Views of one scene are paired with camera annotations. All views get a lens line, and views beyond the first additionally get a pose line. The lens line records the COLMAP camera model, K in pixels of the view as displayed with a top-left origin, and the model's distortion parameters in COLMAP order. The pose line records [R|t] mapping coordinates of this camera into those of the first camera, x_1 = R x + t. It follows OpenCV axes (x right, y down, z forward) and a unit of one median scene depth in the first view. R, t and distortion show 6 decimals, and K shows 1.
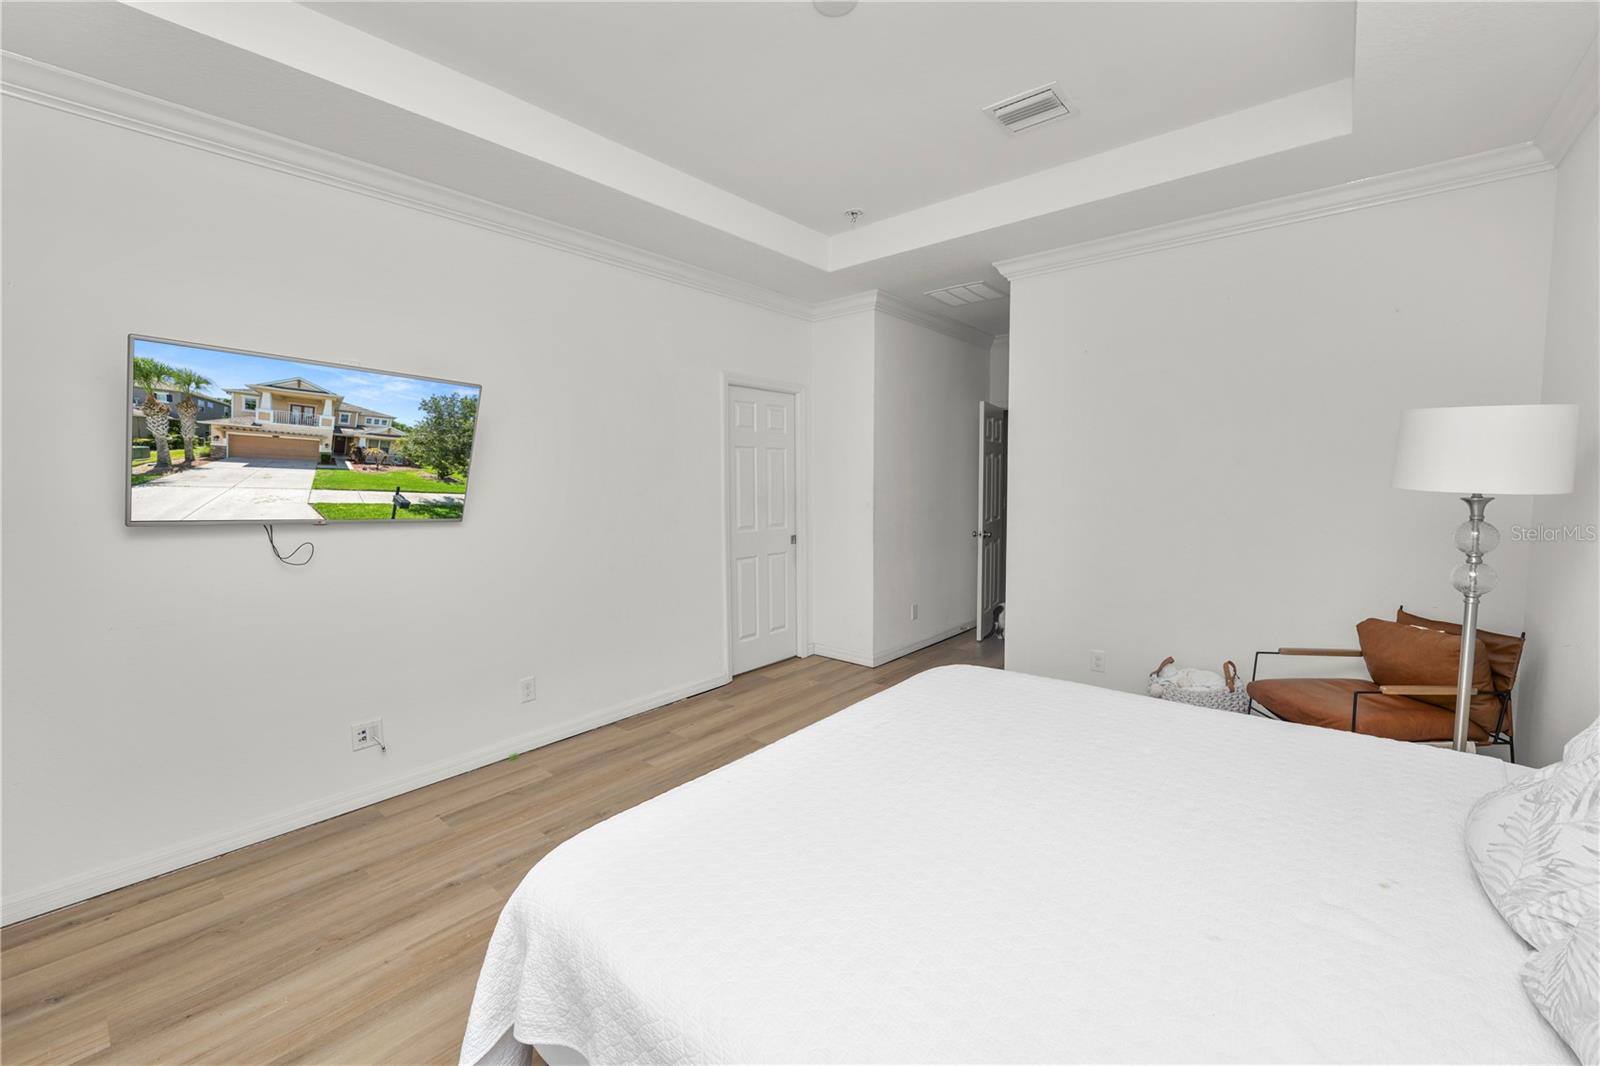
lens RADIAL K [[648.9, 0, 808.0], [0, 648.9, 524.9], [0, 0, 1]] dist [-0.011492, 0.000233]
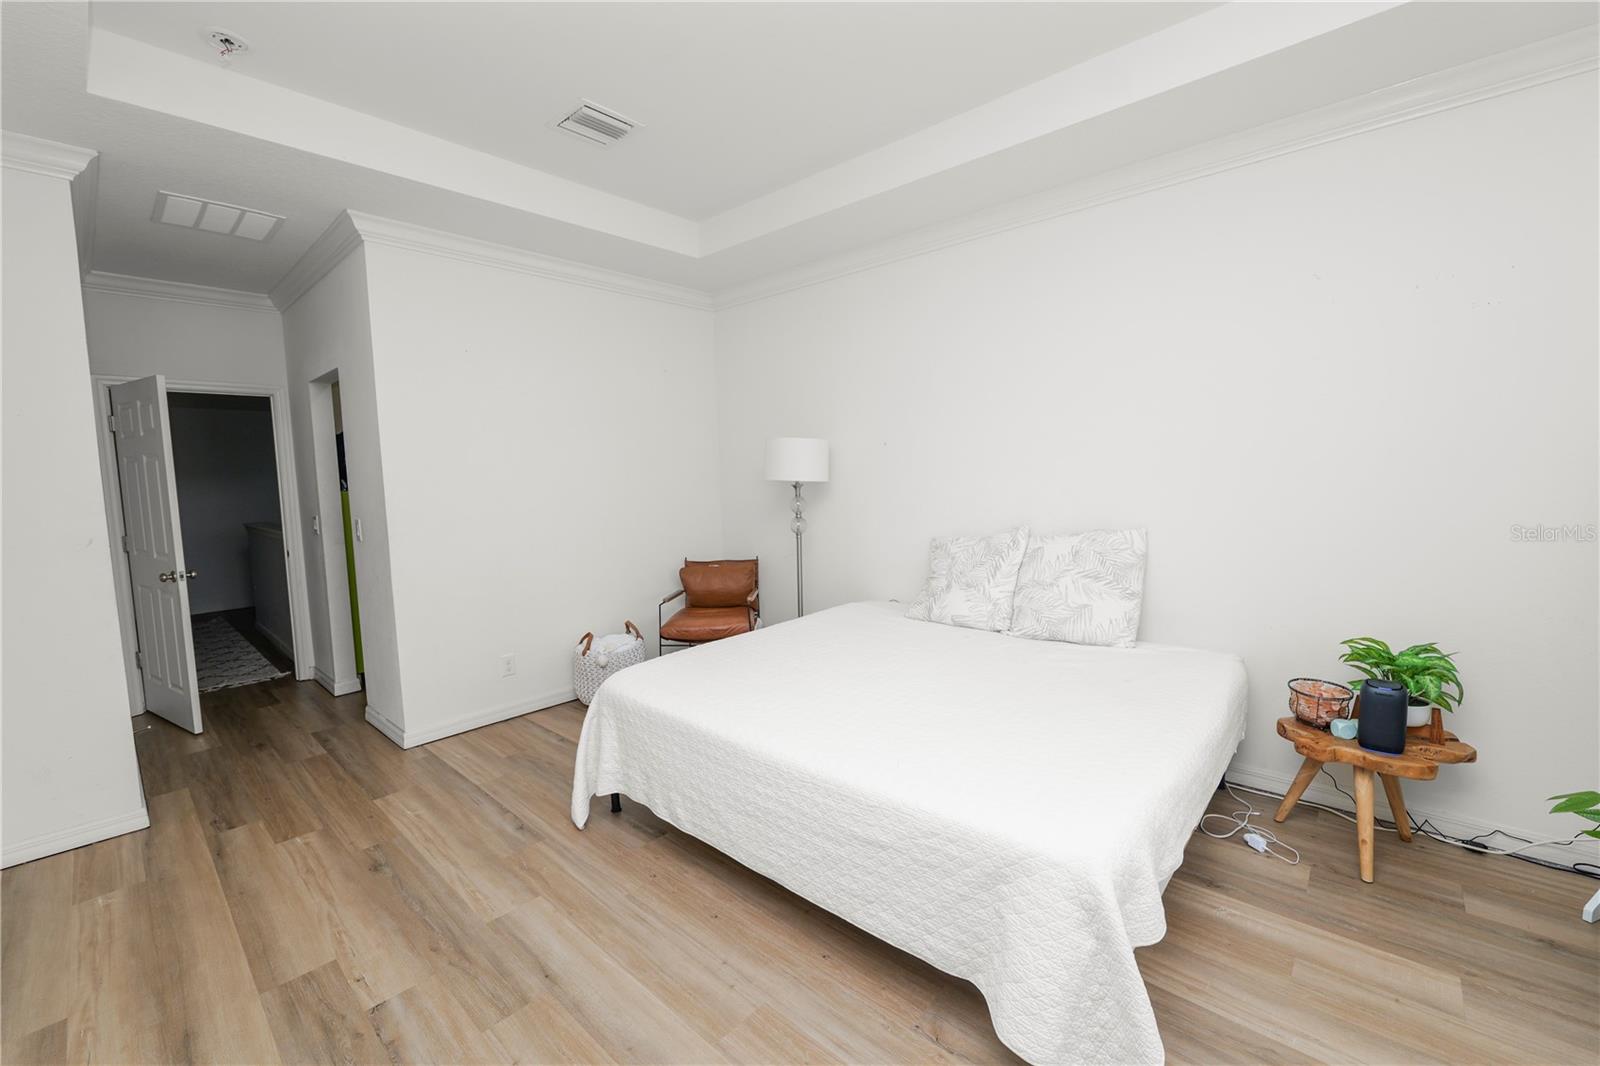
lens RADIAL K [[648.9, 0, 791.8], [0, 648.9, 527.2], [0, 0, 1]] dist [-0.011492, 0.000233]
pose [[0.051828, -0.078495, 0.995566, -0.720317], [0.098952, 0.992404, 0.073094, -0.044944], [-0.993742, 0.094725, 0.059201, 0.685991]]
